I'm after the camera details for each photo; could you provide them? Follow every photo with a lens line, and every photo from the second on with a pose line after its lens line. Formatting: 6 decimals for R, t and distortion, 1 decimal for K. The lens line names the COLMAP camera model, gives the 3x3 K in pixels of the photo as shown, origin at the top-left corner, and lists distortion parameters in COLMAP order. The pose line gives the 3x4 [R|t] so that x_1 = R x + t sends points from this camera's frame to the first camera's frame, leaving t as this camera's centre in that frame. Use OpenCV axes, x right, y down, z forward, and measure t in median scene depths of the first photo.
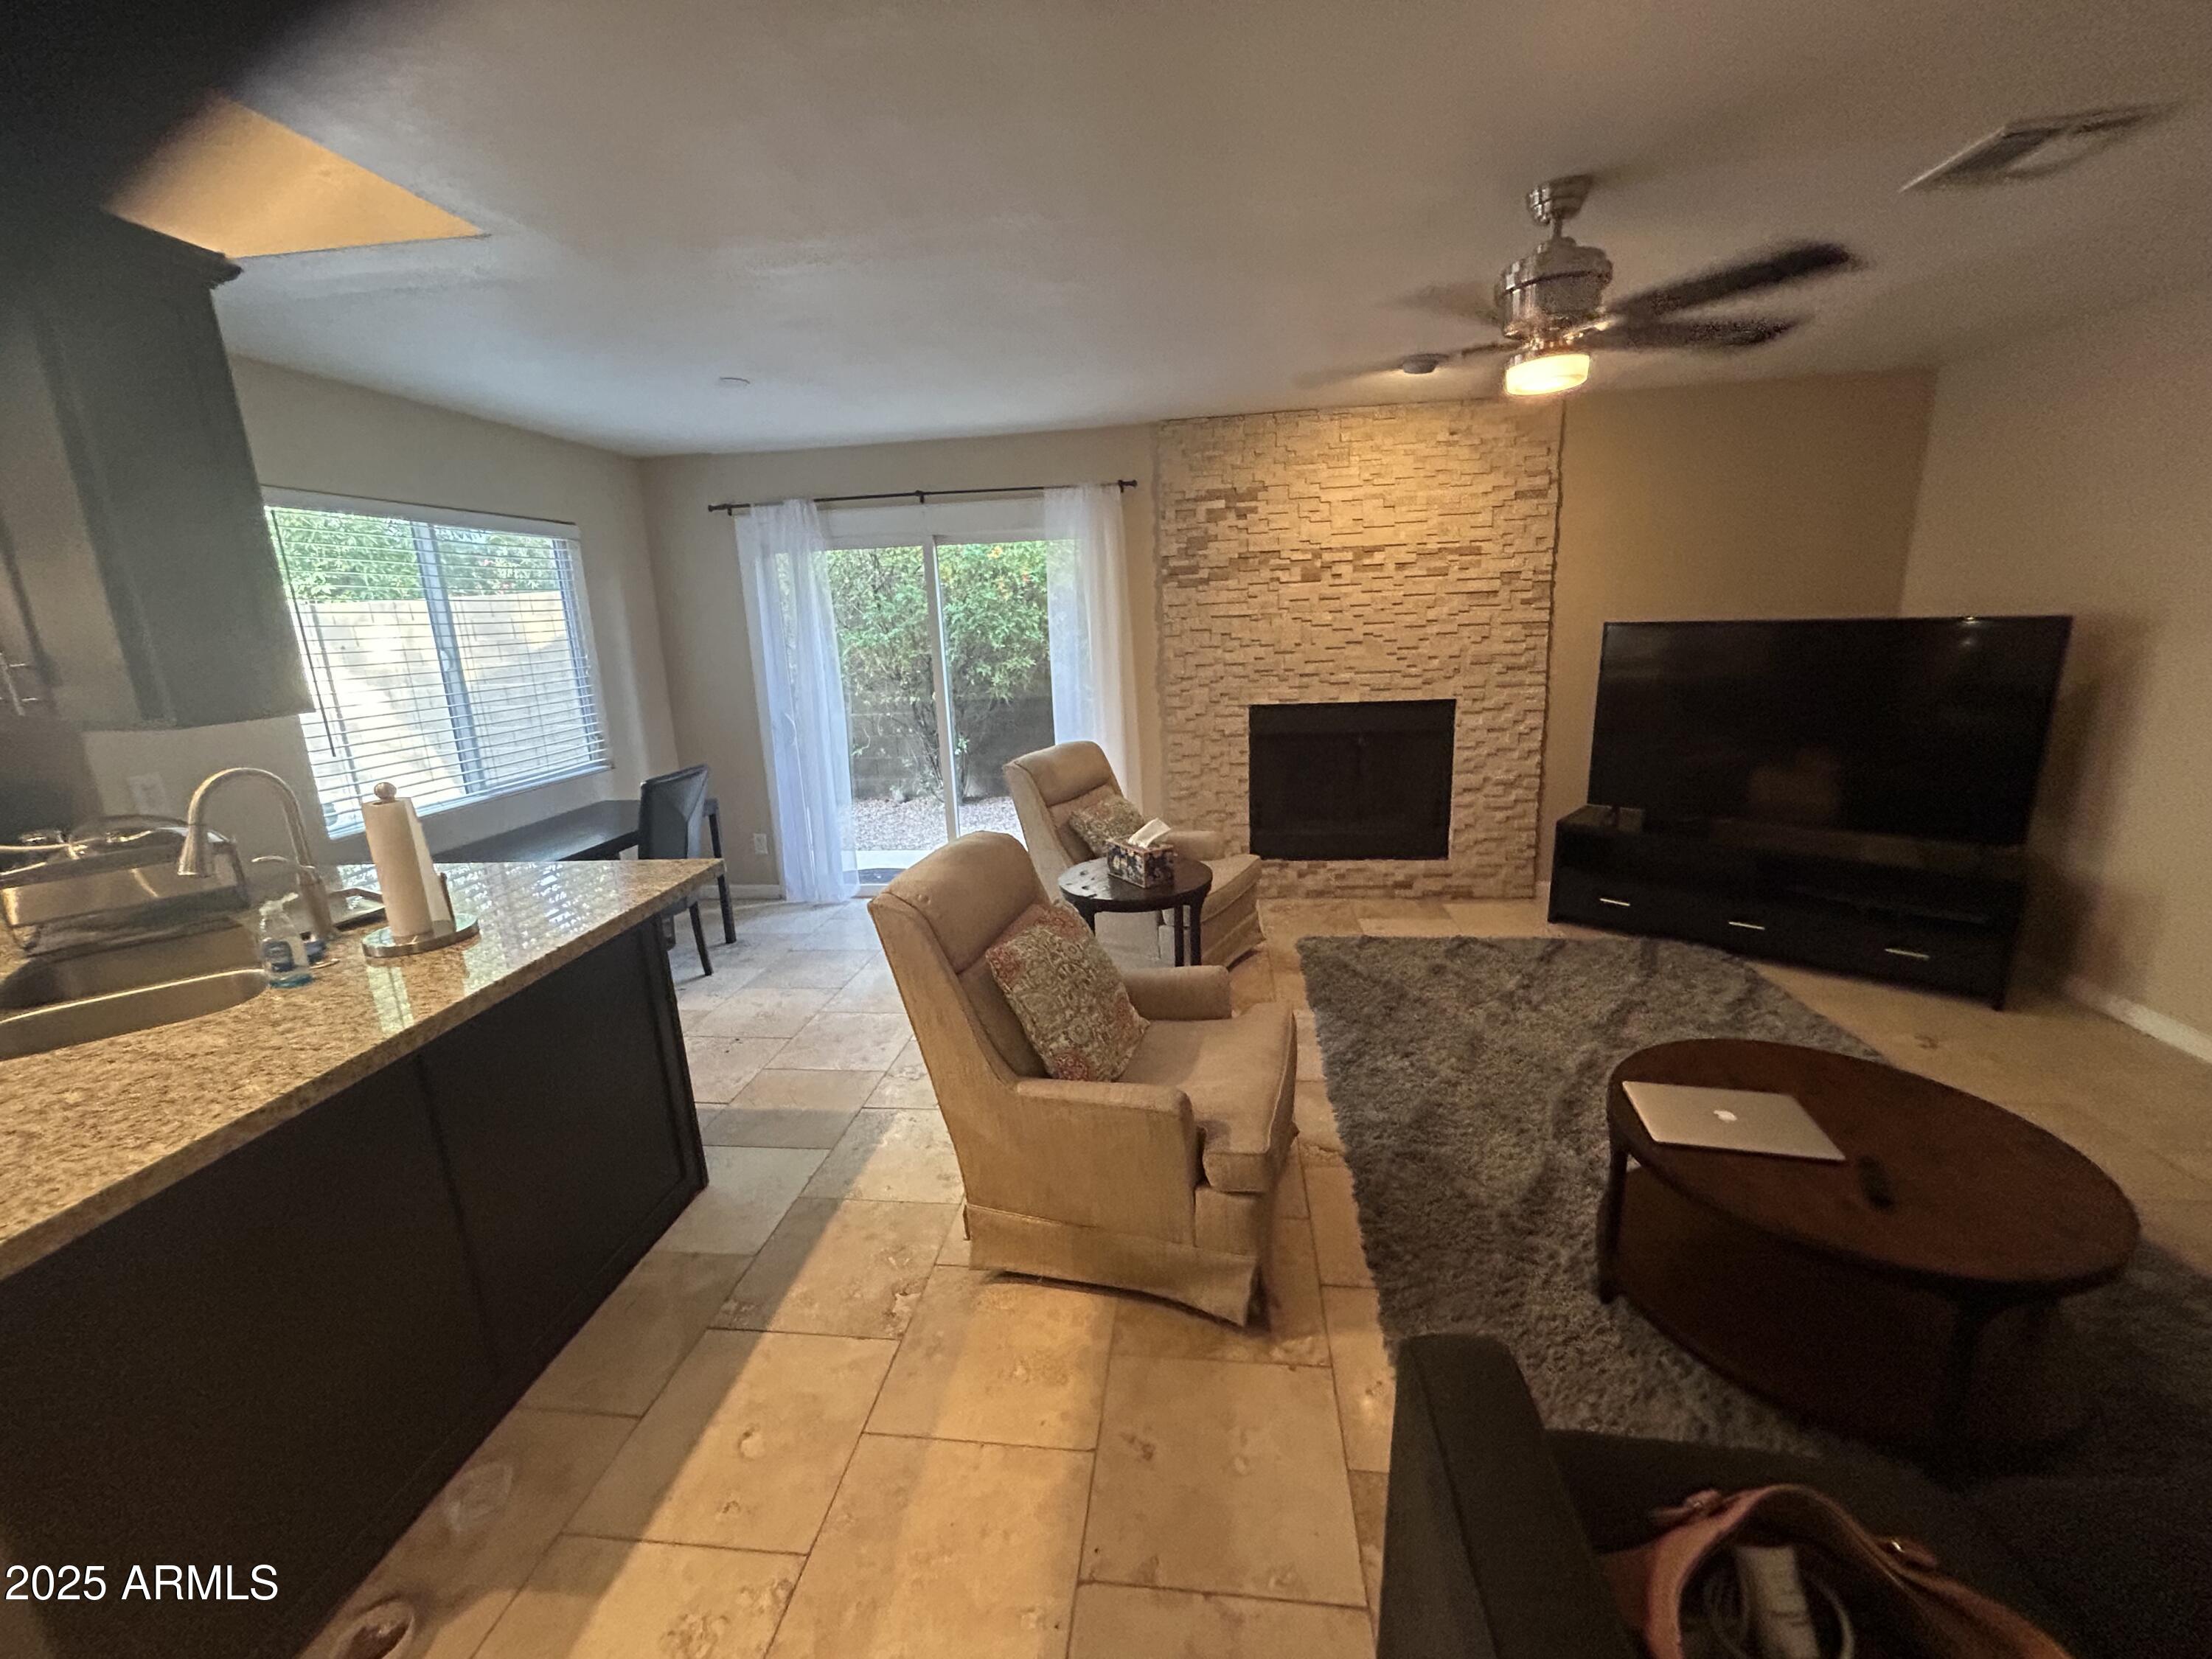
lens RADIAL K [[878.8, 0, 1061.5], [0, 878.8, 836.3], [0, 0, 1]] dist [0.001465, 0.000007]
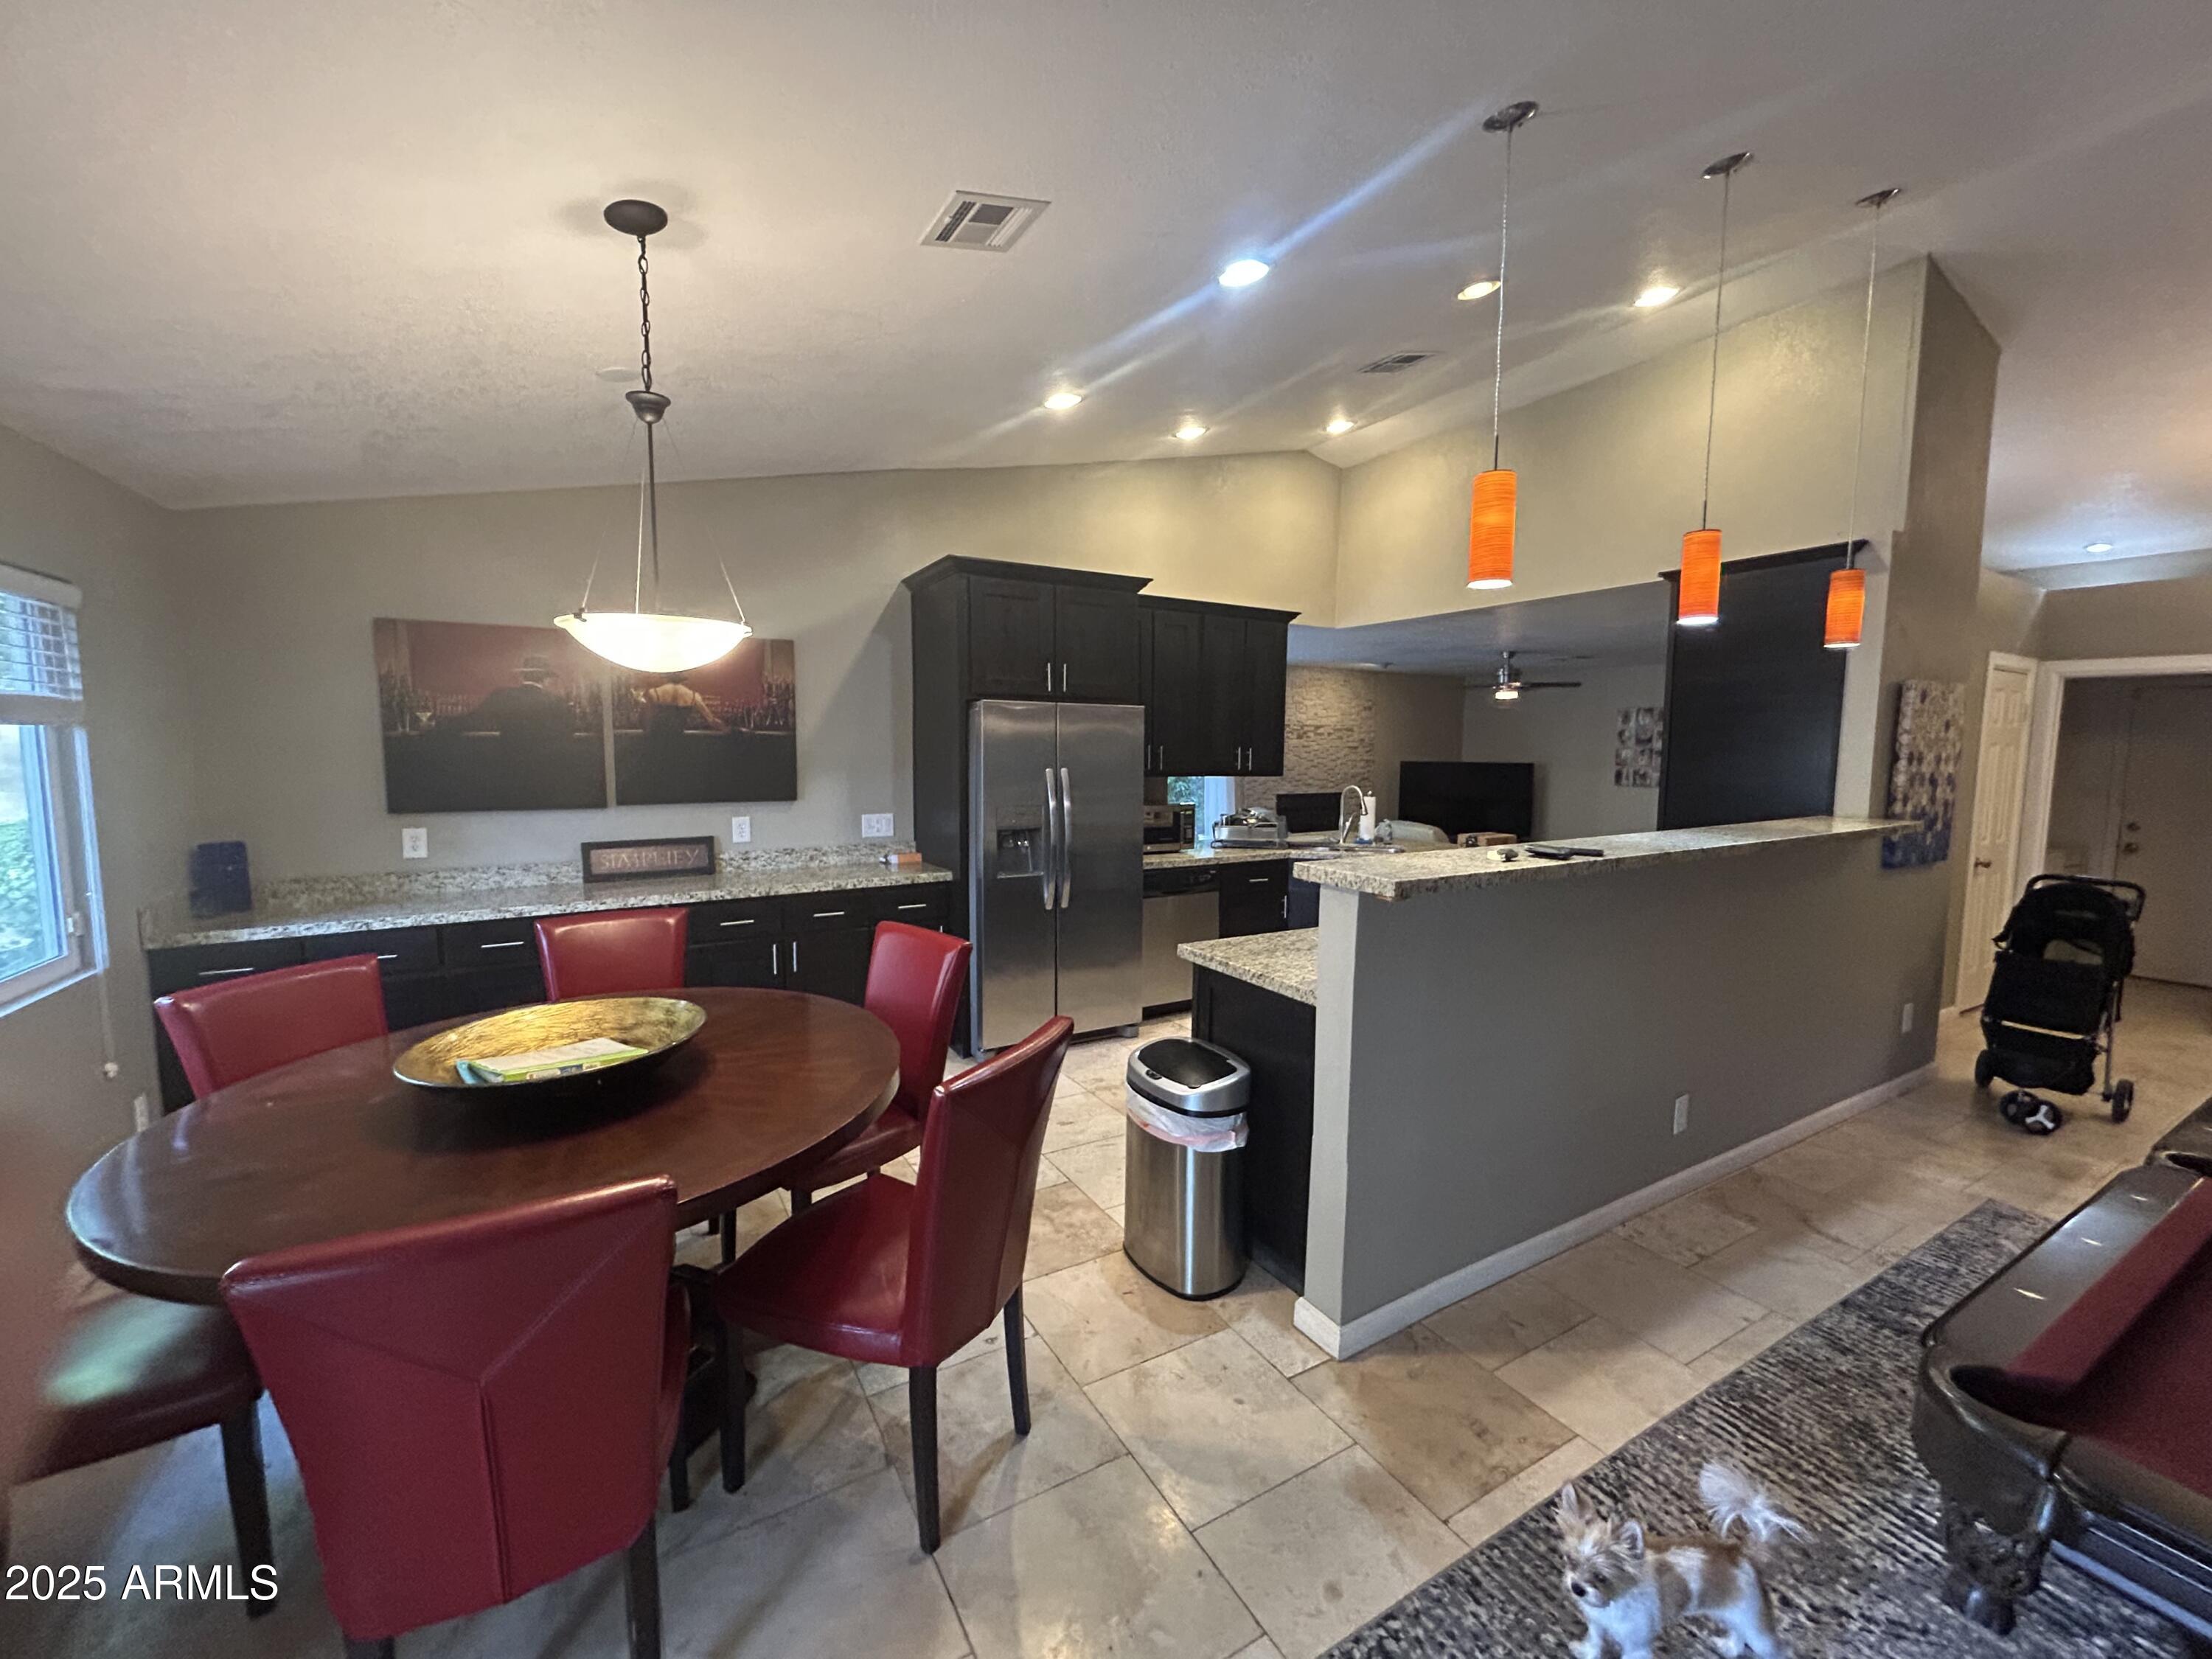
lens RADIAL K [[930.0, 0, 1106.0], [0, 930.0, 829.5], [0, 0, 1]] dist [0.016962, -0.000204]
pose [[0.785184, -0.012917, 0.619128, -1.476621], [0.114988, 0.985437, -0.125270, 0.157721], [-0.608493, 0.169553, 0.775234, -0.436926]]
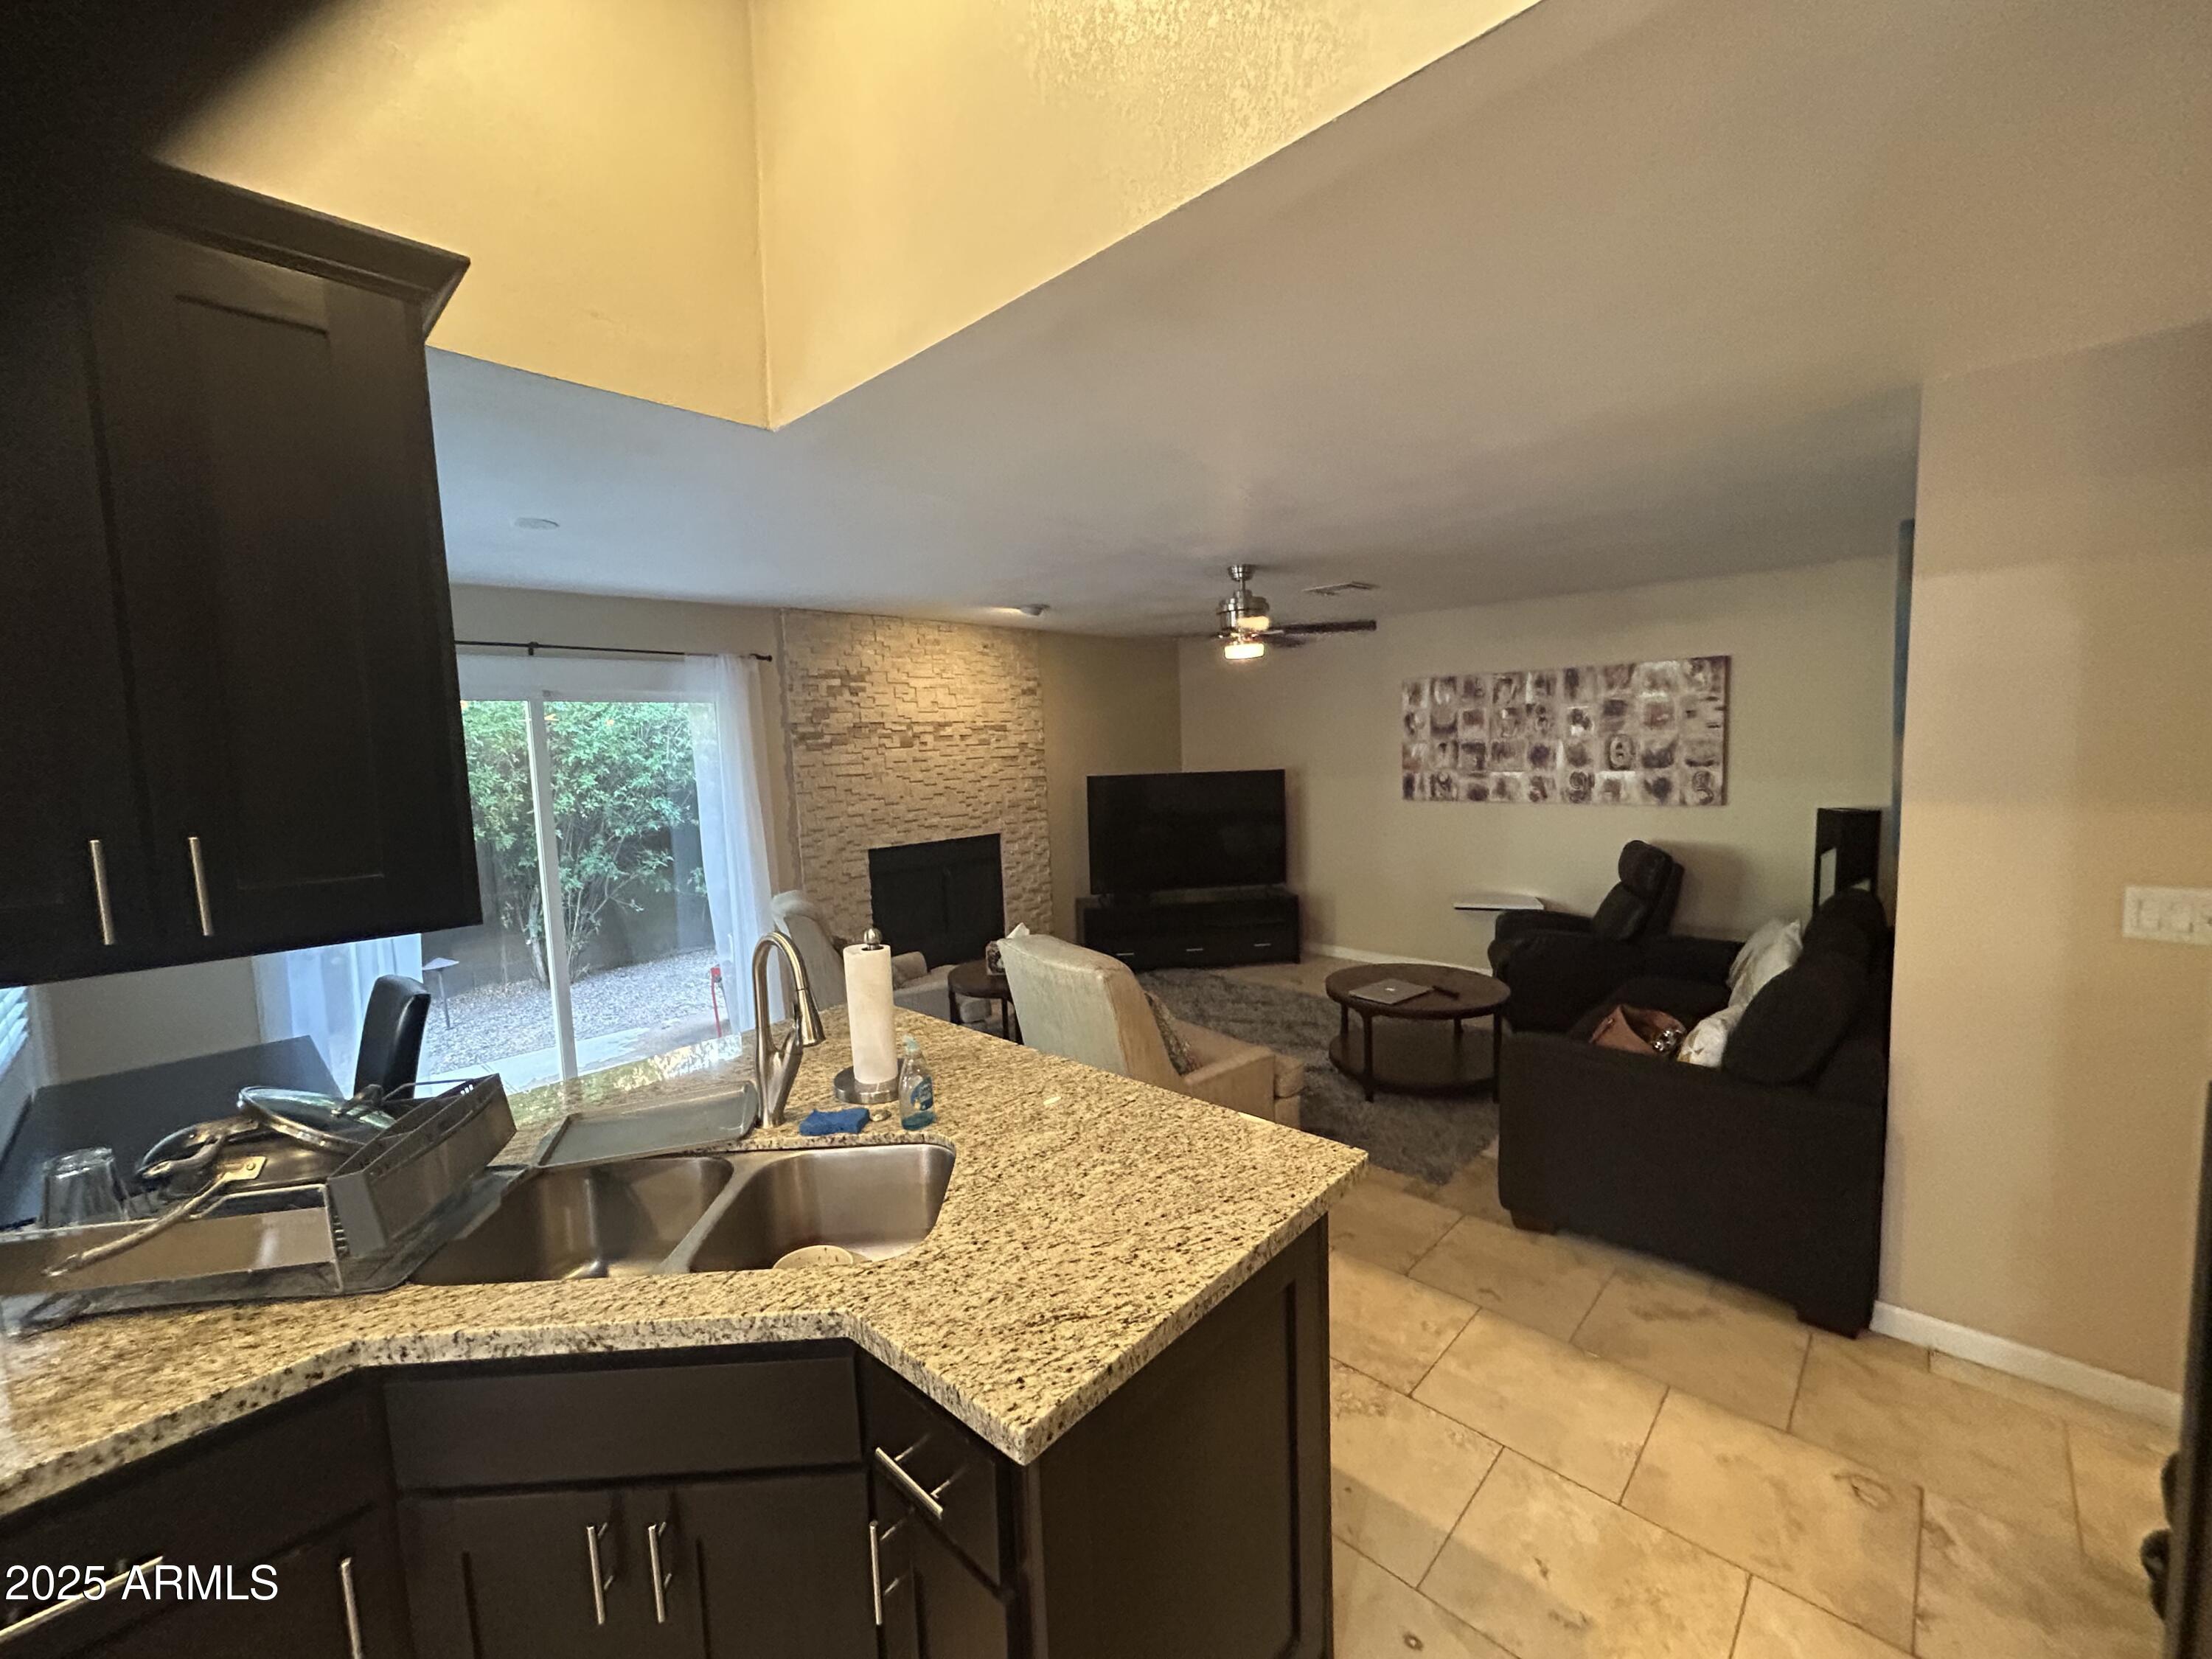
lens RADIAL K [[889.9, 0, 1106.0], [0, 889.9, 829.5], [0, 0, 1]] dist [-0.000001, -0.000262]
pose [[0.601189, -0.057943, 0.797003, -0.558252], [0.207503, 0.974475, -0.085676, -0.010337], [-0.771696, 0.216888, 0.597868, 0.055714]]
